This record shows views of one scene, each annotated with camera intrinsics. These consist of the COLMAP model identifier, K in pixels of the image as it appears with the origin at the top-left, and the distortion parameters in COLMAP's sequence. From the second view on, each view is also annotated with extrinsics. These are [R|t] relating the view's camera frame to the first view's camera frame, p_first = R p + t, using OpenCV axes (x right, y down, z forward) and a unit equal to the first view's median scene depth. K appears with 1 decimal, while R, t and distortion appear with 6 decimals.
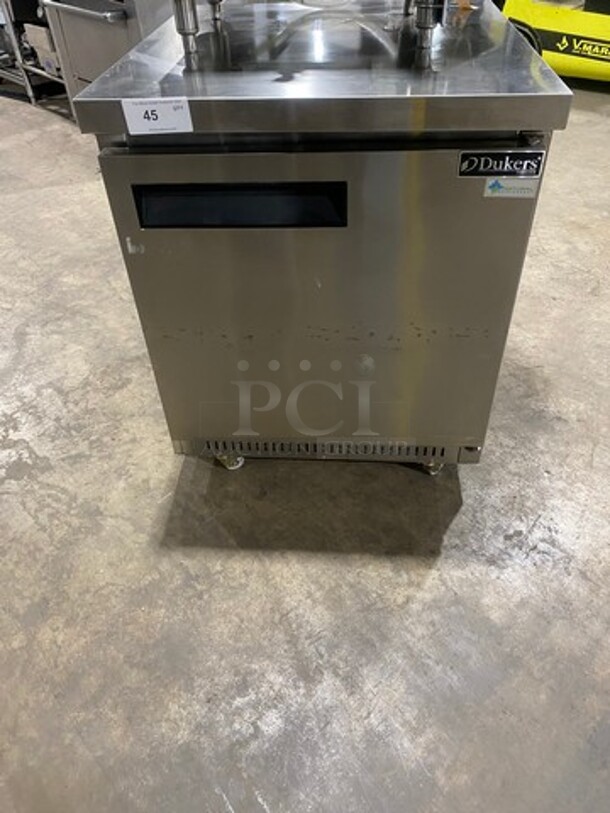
lens RADIAL K [[611.6, 0, 303.5], [0, 611.6, 407.4], [0, 0, 1]] dist [0.001378, -0.000626]
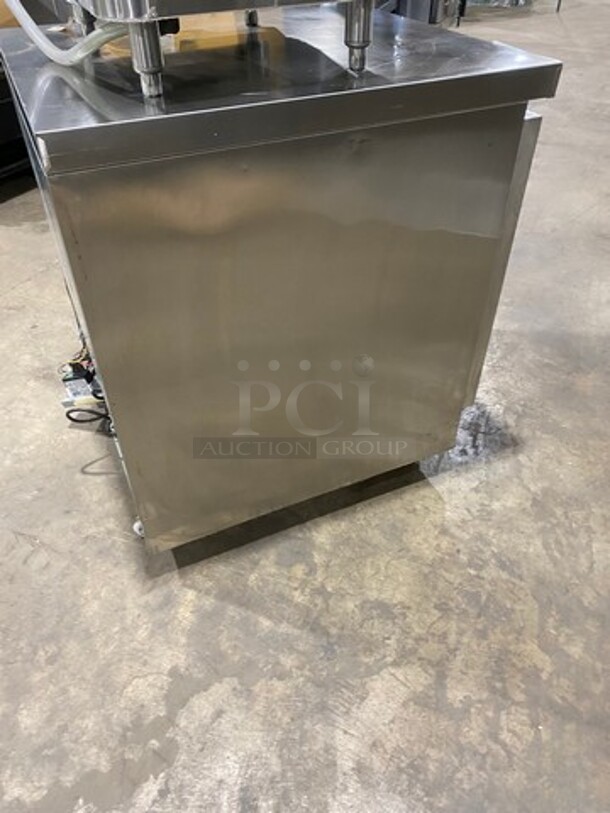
lens RADIAL K [[611.6, 0, 300.3], [0, 611.6, 409.0], [0, 0, 1]] dist [0.001378, -0.000626]
pose [[-0.474828, -0.548068, 0.688592, -0.725659], [0.600567, 0.370147, 0.708739, -0.780207], [-0.643318, 0.750075, 0.153395, 0.946962]]
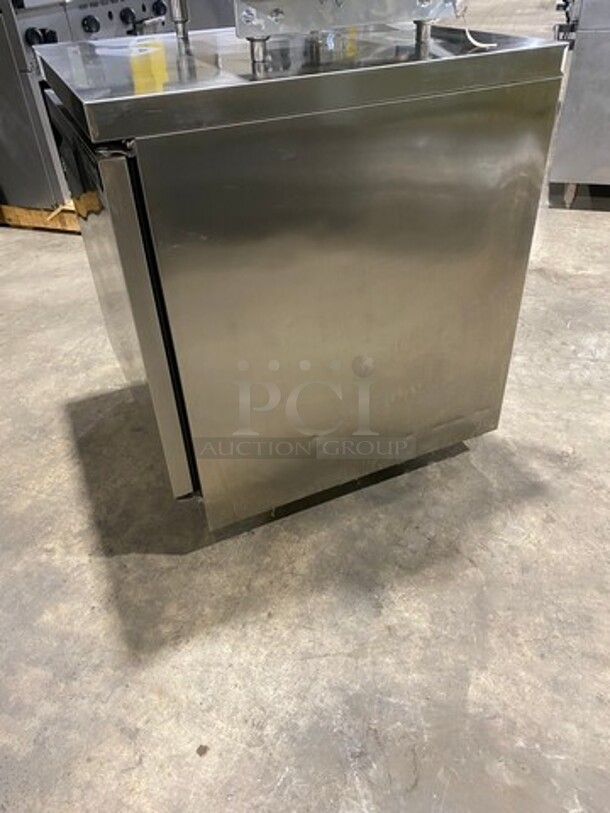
lens RADIAL K [[611.6, 0, 303.9], [0, 611.6, 405.5], [0, 0, 1]] dist [0.001378, -0.000626]
pose [[0.481036, 0.533159, -0.695949, 0.823262], [-0.562240, 0.796696, 0.221724, -0.307504], [0.672674, 0.284633, 0.683003, 0.418619]]
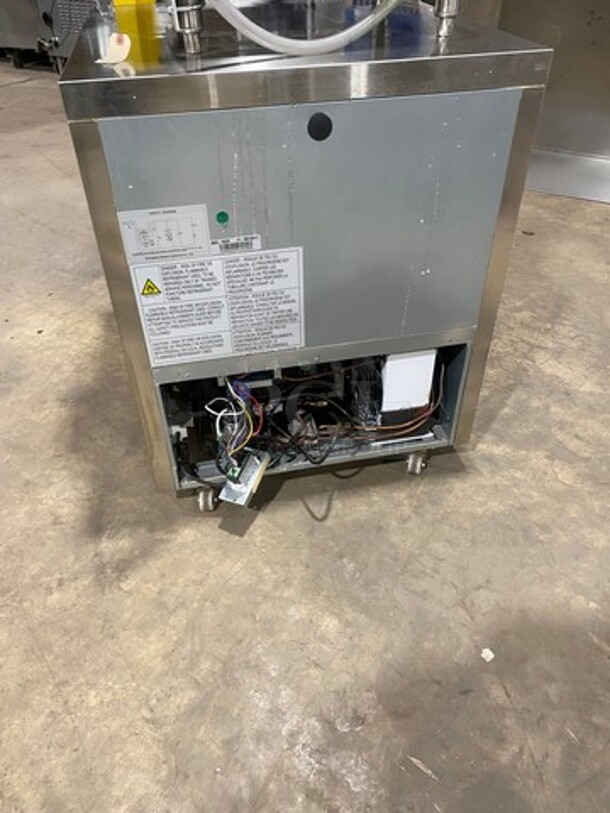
lens RADIAL K [[611.6, 0, 300.1], [0, 611.6, 405.1], [0, 0, 1]] dist [0.001378, -0.000626]
pose [[-0.961943, 0.208978, -0.176050, 0.236517], [-0.142832, 0.164701, 0.975947, -1.152859], [0.232947, 0.963951, -0.128584, 1.353486]]
